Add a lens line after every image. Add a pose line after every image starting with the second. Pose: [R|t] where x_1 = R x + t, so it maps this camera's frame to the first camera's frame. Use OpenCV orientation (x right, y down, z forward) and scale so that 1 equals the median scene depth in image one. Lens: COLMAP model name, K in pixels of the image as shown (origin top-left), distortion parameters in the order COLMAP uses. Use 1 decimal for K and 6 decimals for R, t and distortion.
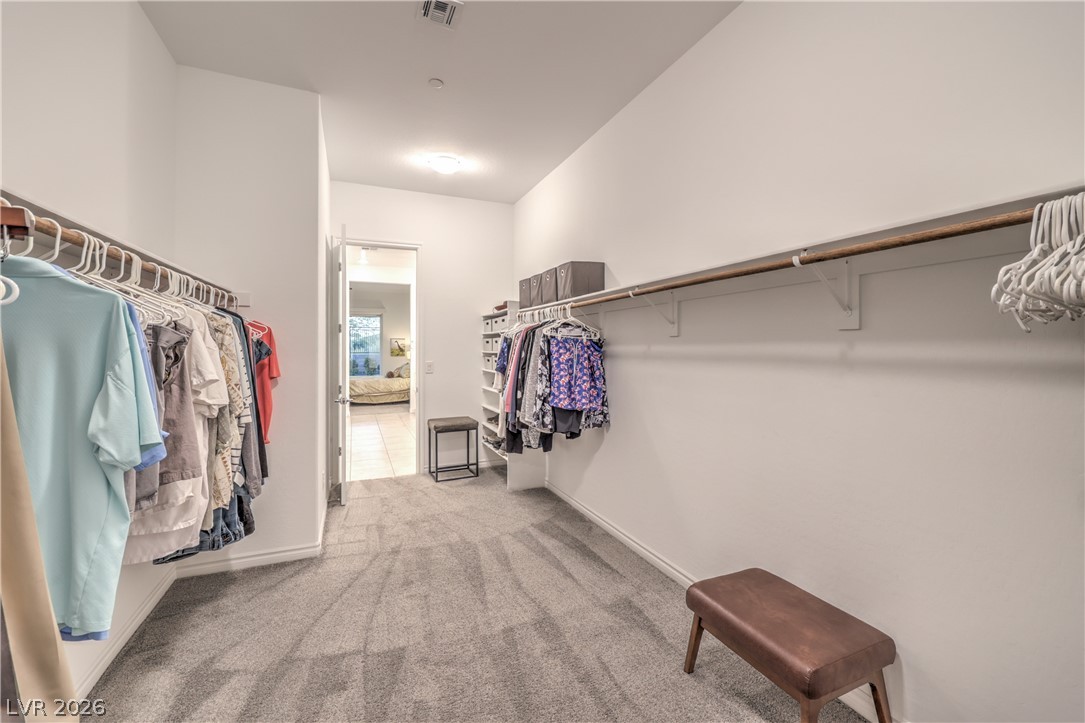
lens RADIAL K [[445.0, 0, 542.5], [0, 445.0, 361.5], [0, 0, 1]] dist [-0.000130, -0.000112]
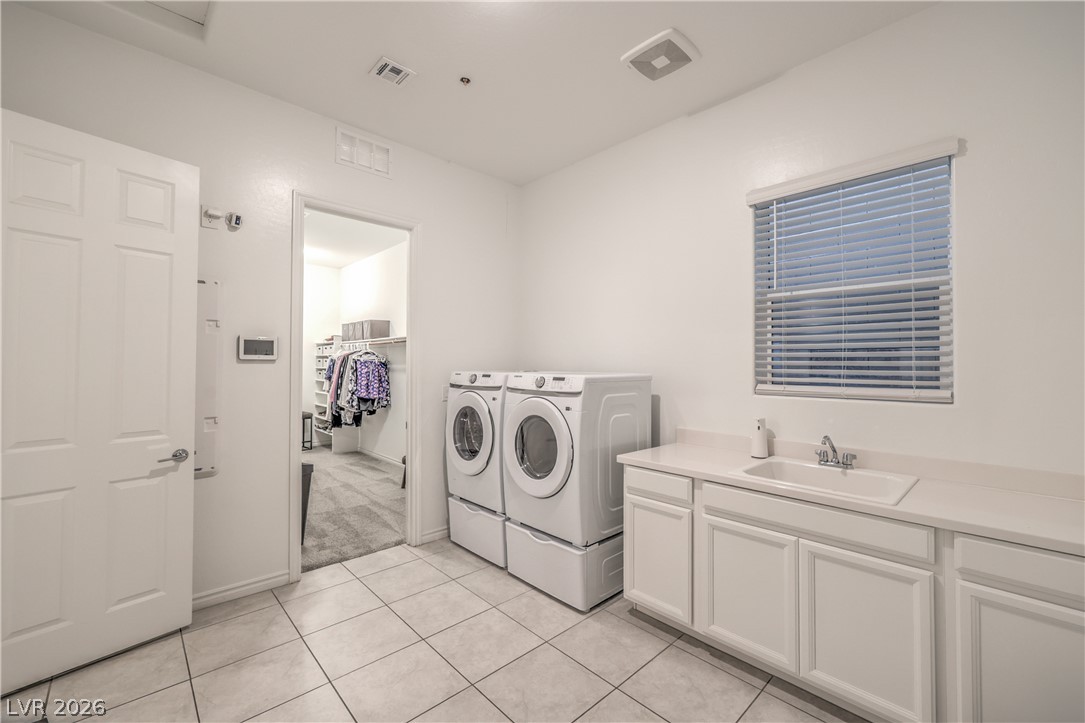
lens RADIAL K [[445.0, 0, 542.5], [0, 445.0, 361.5], [0, 0, 1]] dist [-0.000130, -0.000112]
pose [[0.941269, 0.008637, 0.337548, 0.114215], [0.003420, 0.999378, -0.035107, 0.019380], [-0.337642, 0.034200, 0.940653, -0.976845]]
